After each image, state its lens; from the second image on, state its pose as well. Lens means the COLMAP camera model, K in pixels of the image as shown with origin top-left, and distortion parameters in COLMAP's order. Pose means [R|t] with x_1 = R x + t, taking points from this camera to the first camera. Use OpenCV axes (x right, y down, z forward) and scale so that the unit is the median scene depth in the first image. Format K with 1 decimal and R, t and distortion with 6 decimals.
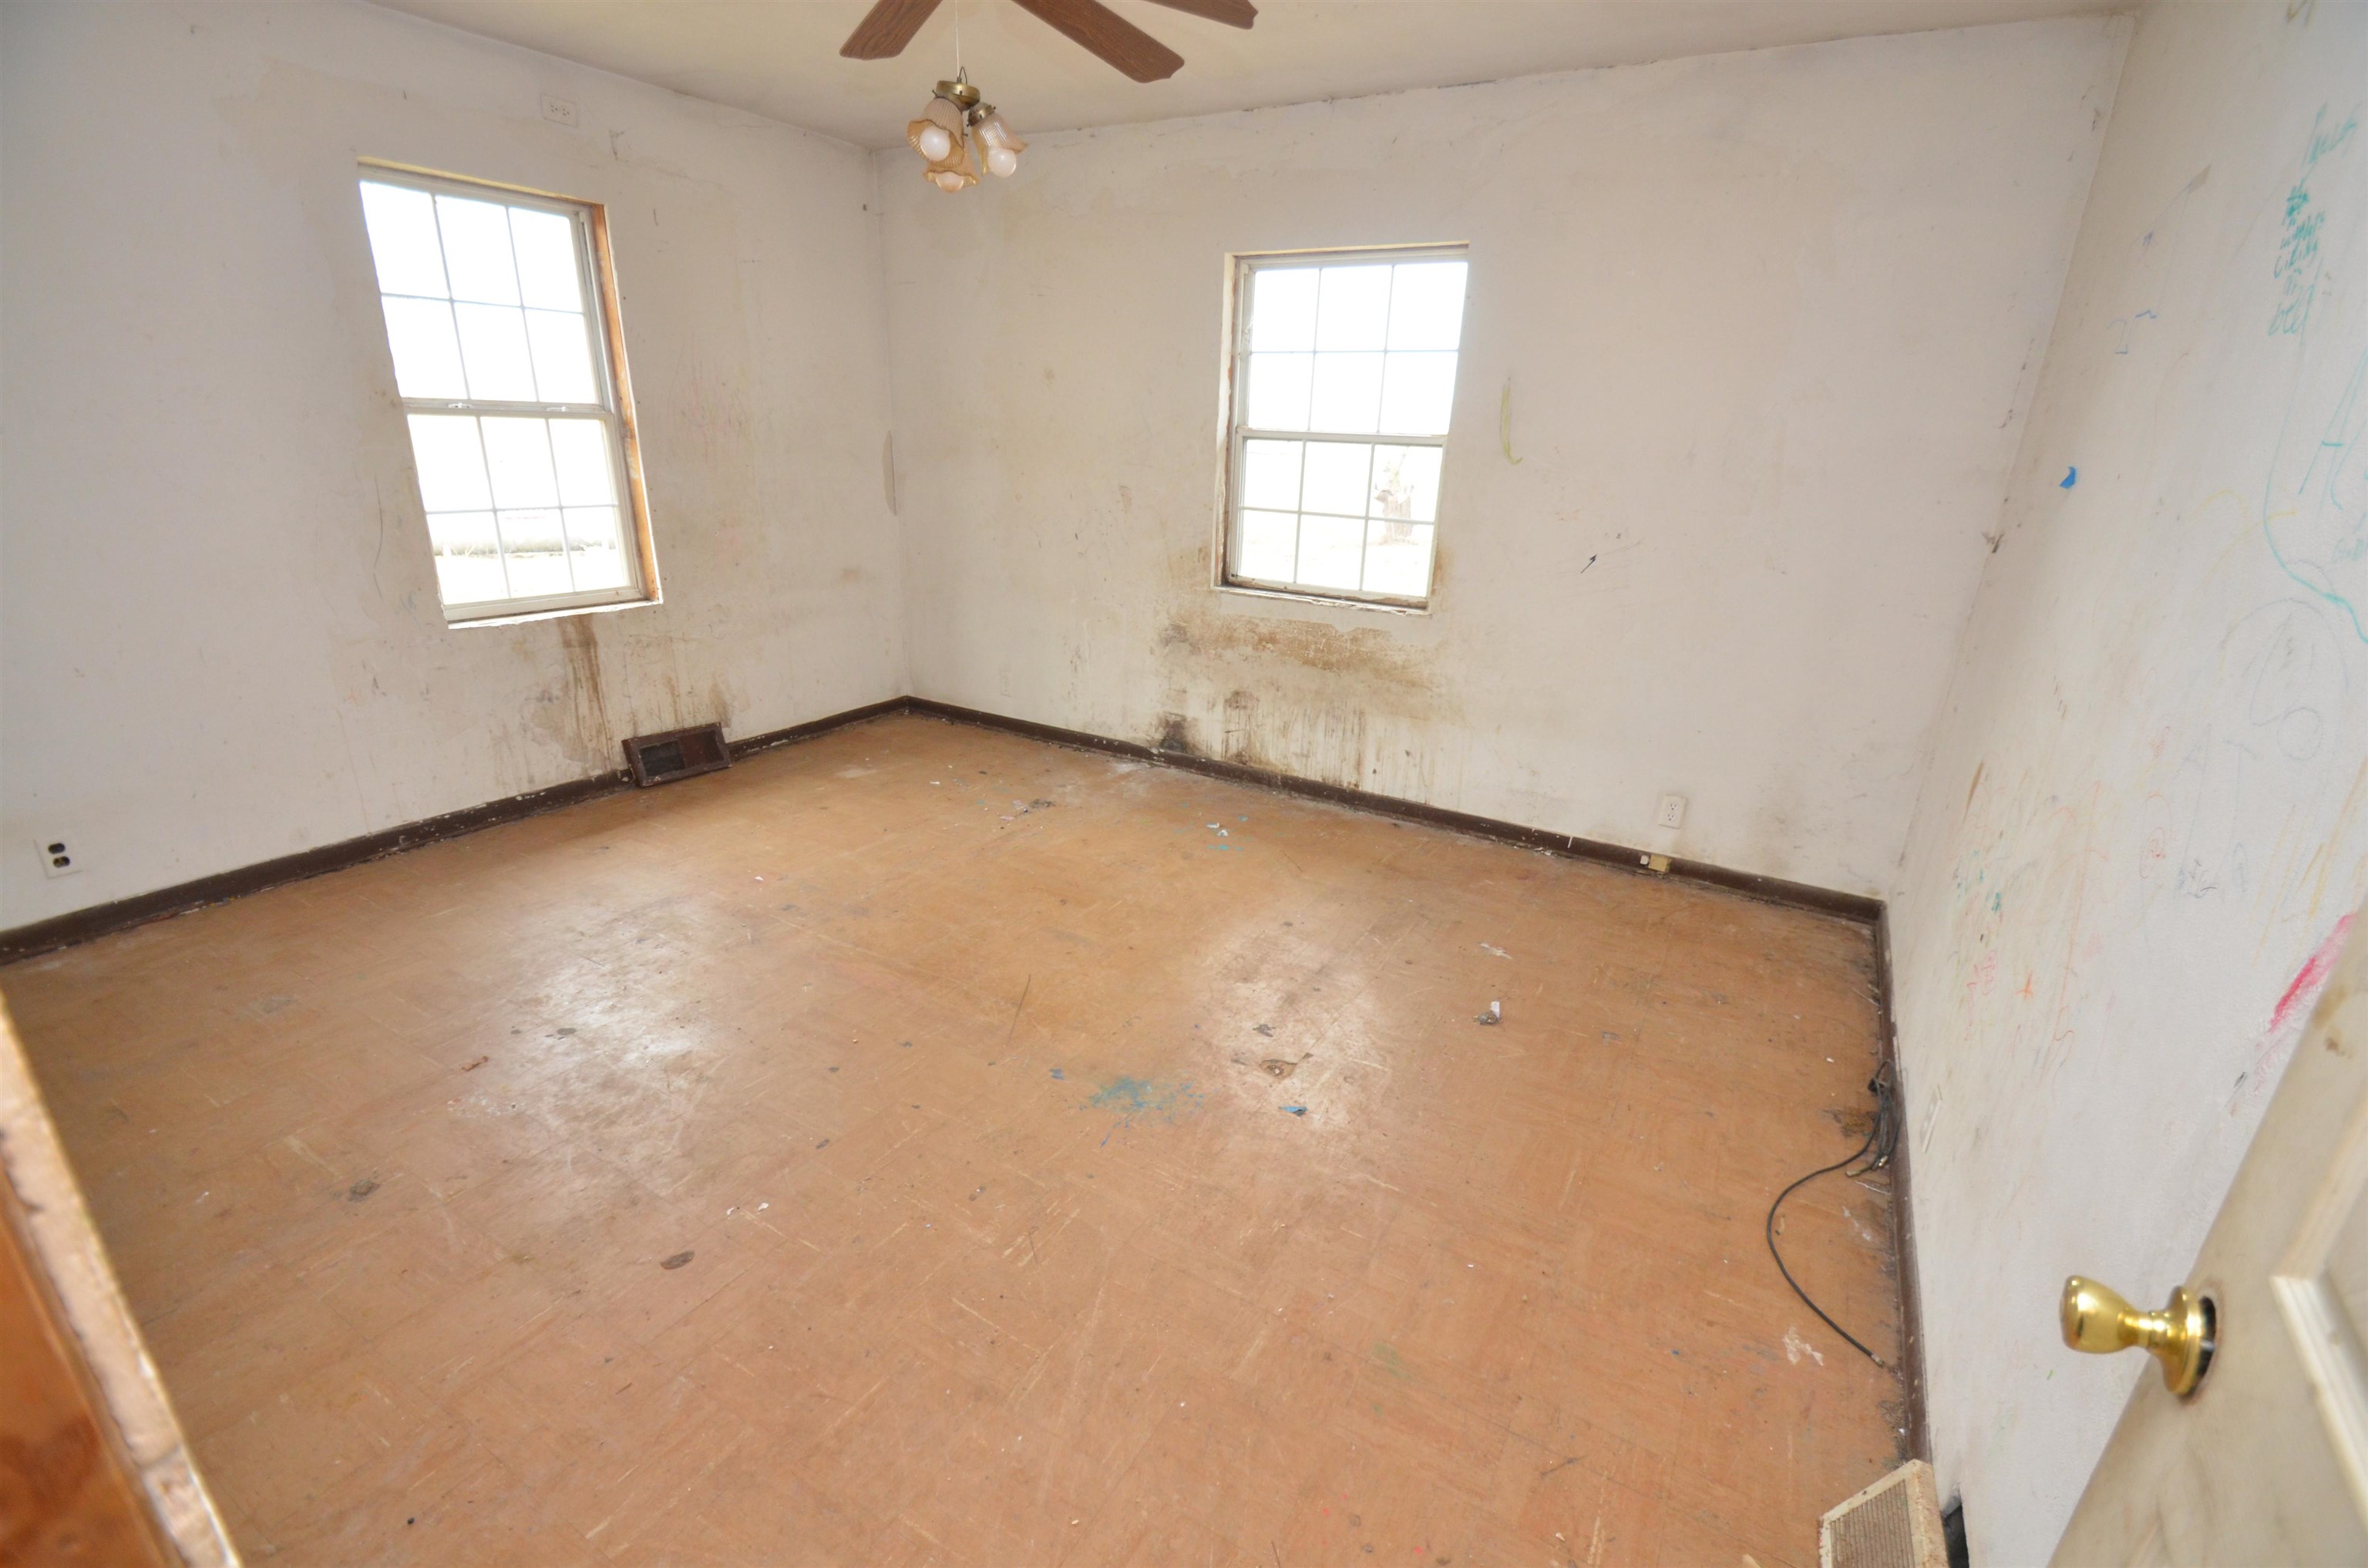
lens RADIAL K [[1041.3, 0, 1195.7], [0, 1041.3, 814.0], [0, 0, 1]] dist [0.019224, -0.019388]
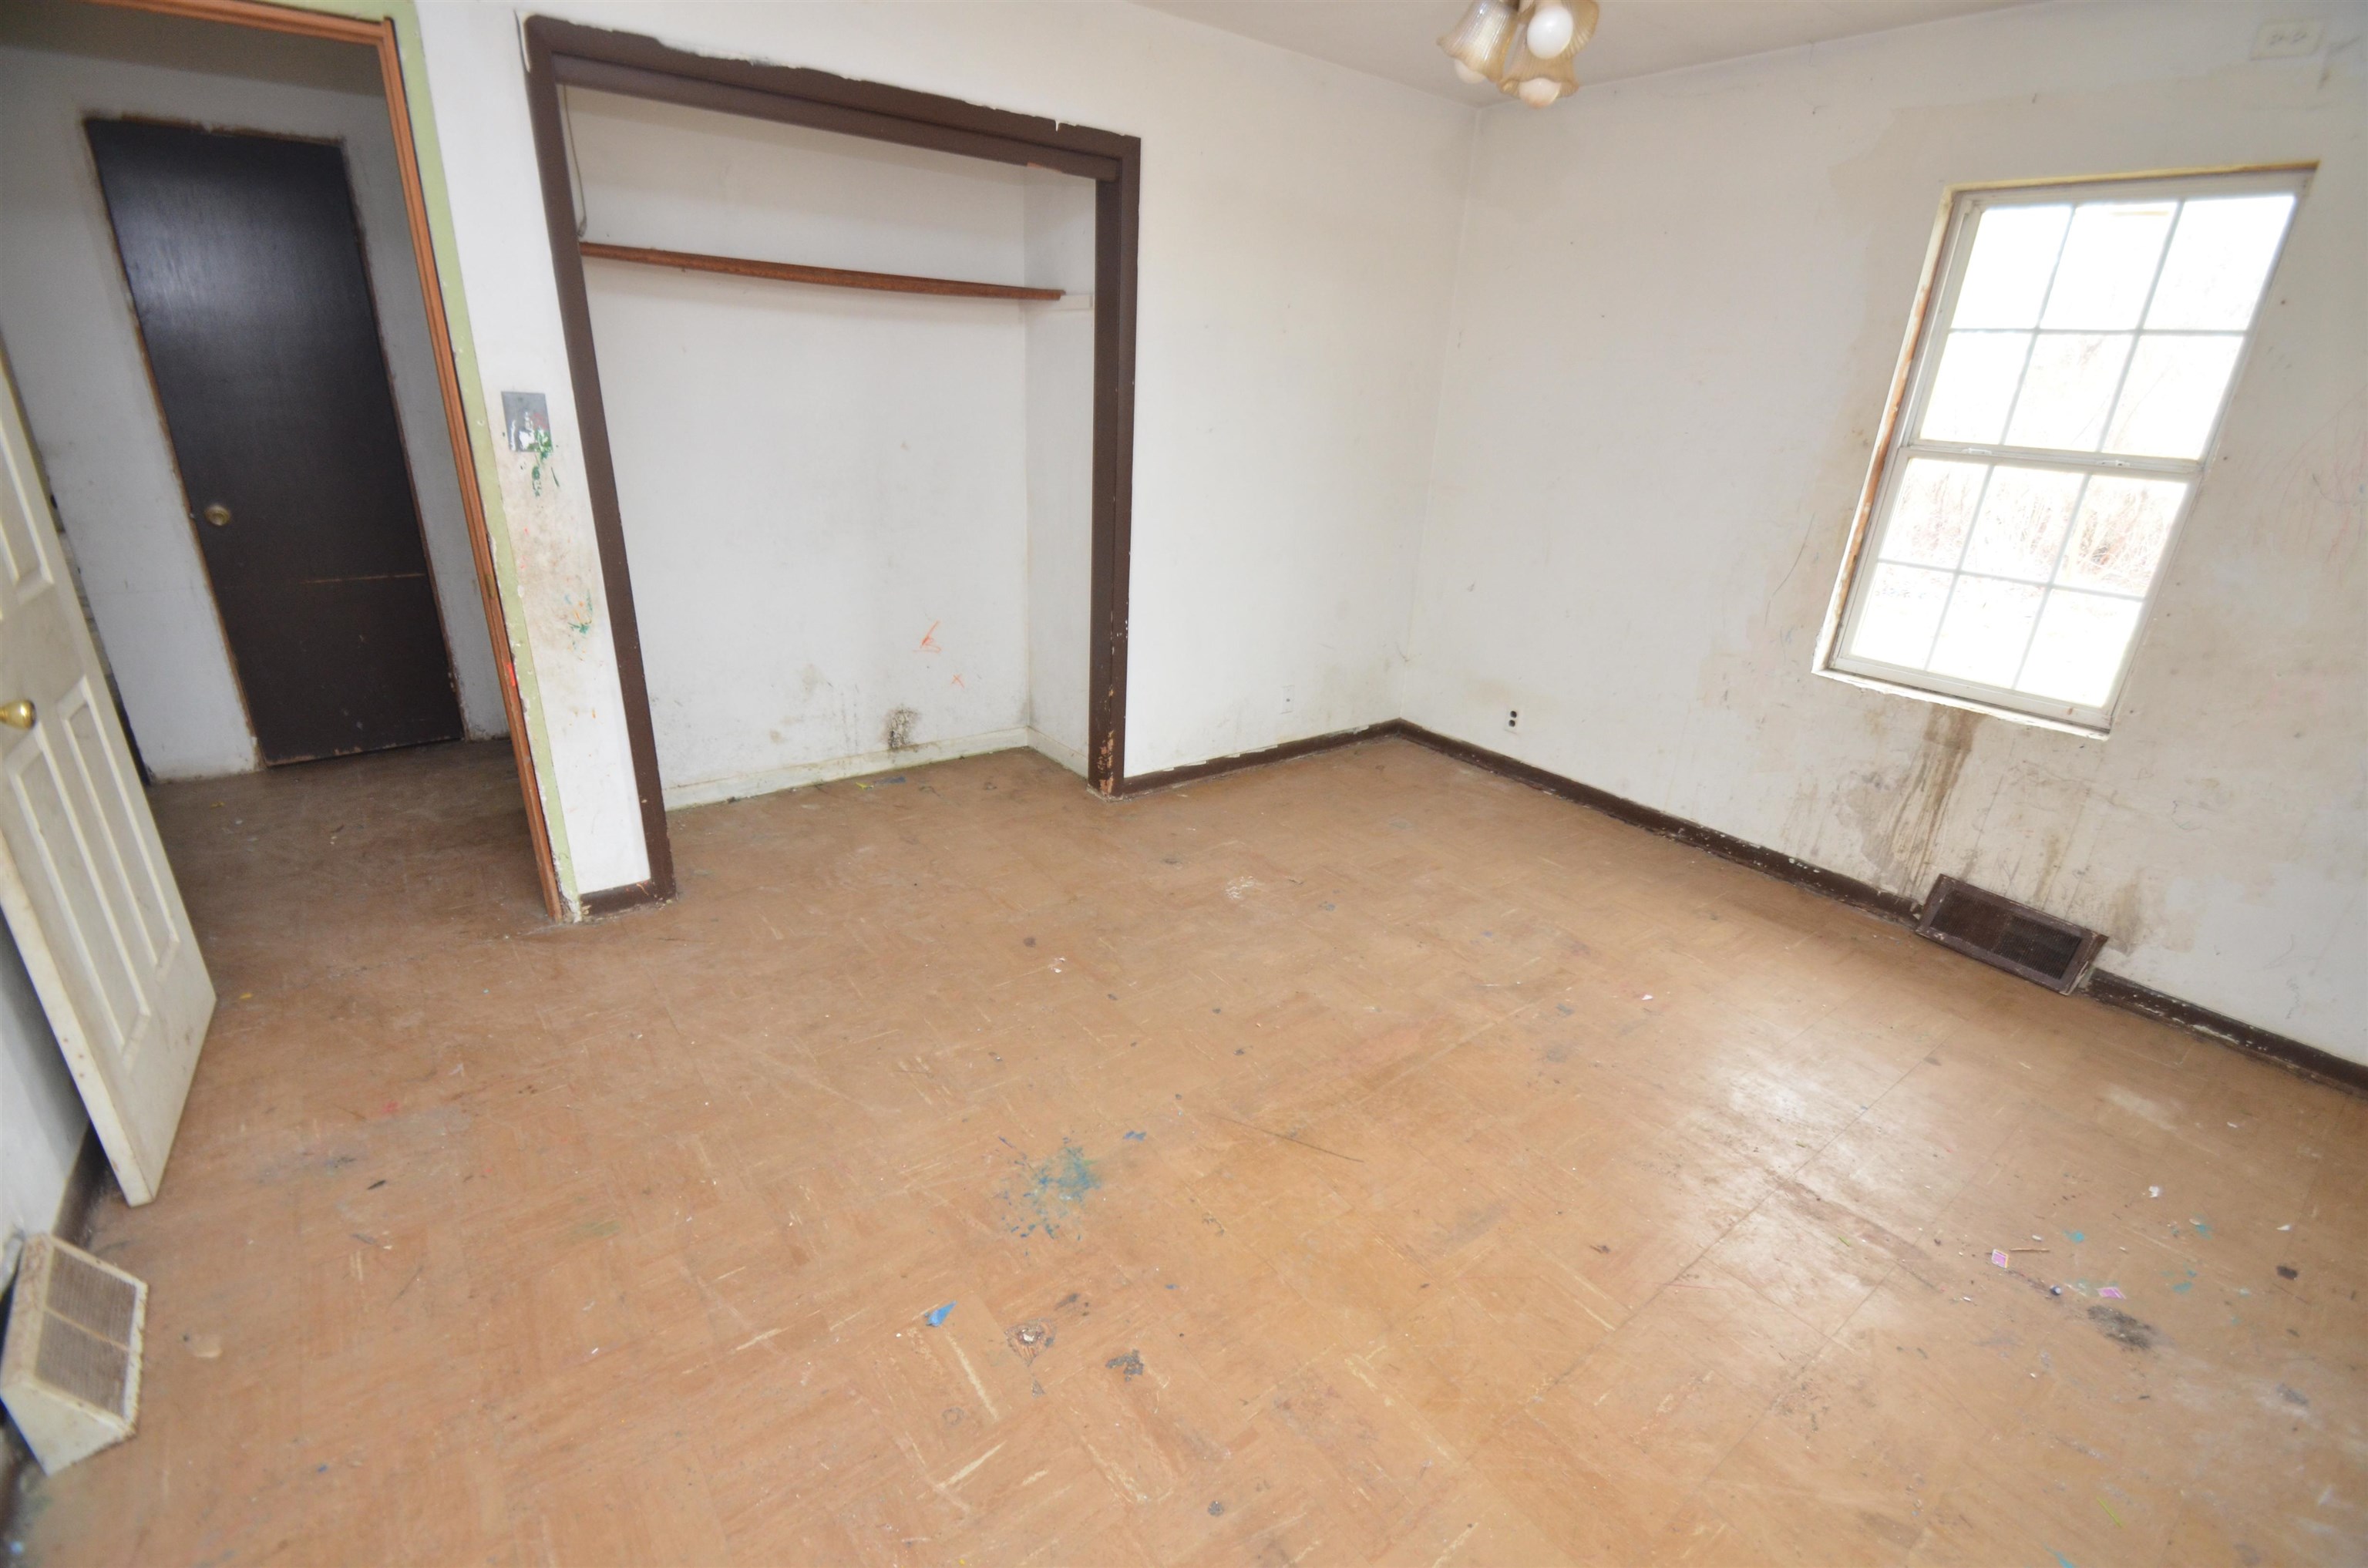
lens RADIAL K [[1041.3, 0, 1195.7], [0, 1041.3, 814.0], [0, 0, 1]] dist [0.019224, -0.019388]
pose [[-0.382277, 0.299063, -0.874314, 0.355429], [-0.379244, 0.812042, 0.443580, -0.255594], [0.842638, 0.501148, -0.197007, 0.696577]]
